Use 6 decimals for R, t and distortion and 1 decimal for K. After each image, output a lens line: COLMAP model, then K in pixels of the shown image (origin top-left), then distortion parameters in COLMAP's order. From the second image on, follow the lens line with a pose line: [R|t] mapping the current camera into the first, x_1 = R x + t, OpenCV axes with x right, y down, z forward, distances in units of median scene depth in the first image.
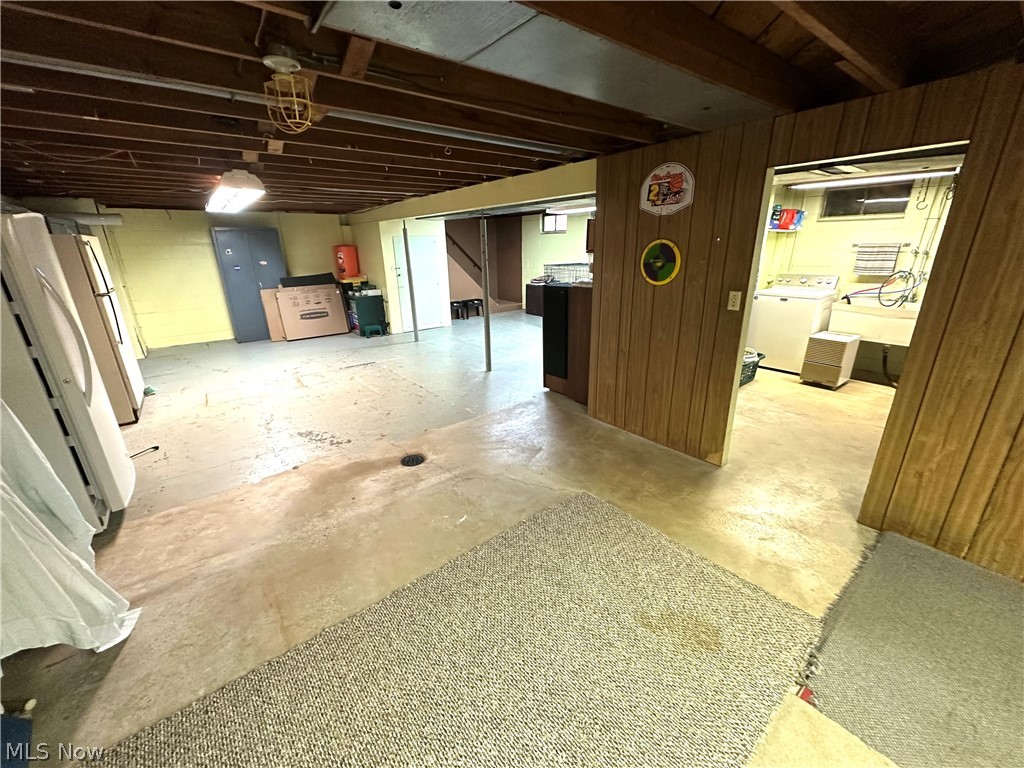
lens RADIAL K [[409.5, 0, 513.7], [0, 409.5, 384.3], [0, 0, 1]] dist [-0.000800, 0.000499]
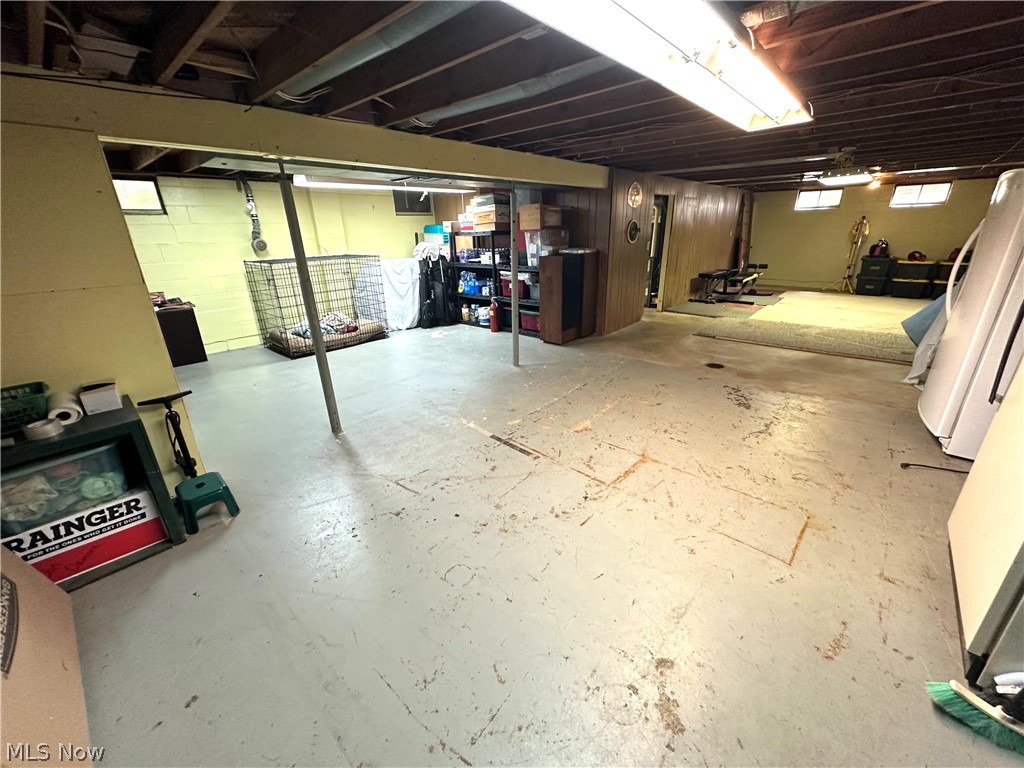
lens RADIAL K [[409.5, 0, 512.2], [0, 409.5, 382.6], [0, 0, 1]] dist [-0.000800, 0.000499]
pose [[-0.181875, -0.329651, 0.926419, -1.345440], [0.346142, 0.860368, 0.374102, -0.504898], [-0.920384, 0.388712, -0.042374, 1.585511]]
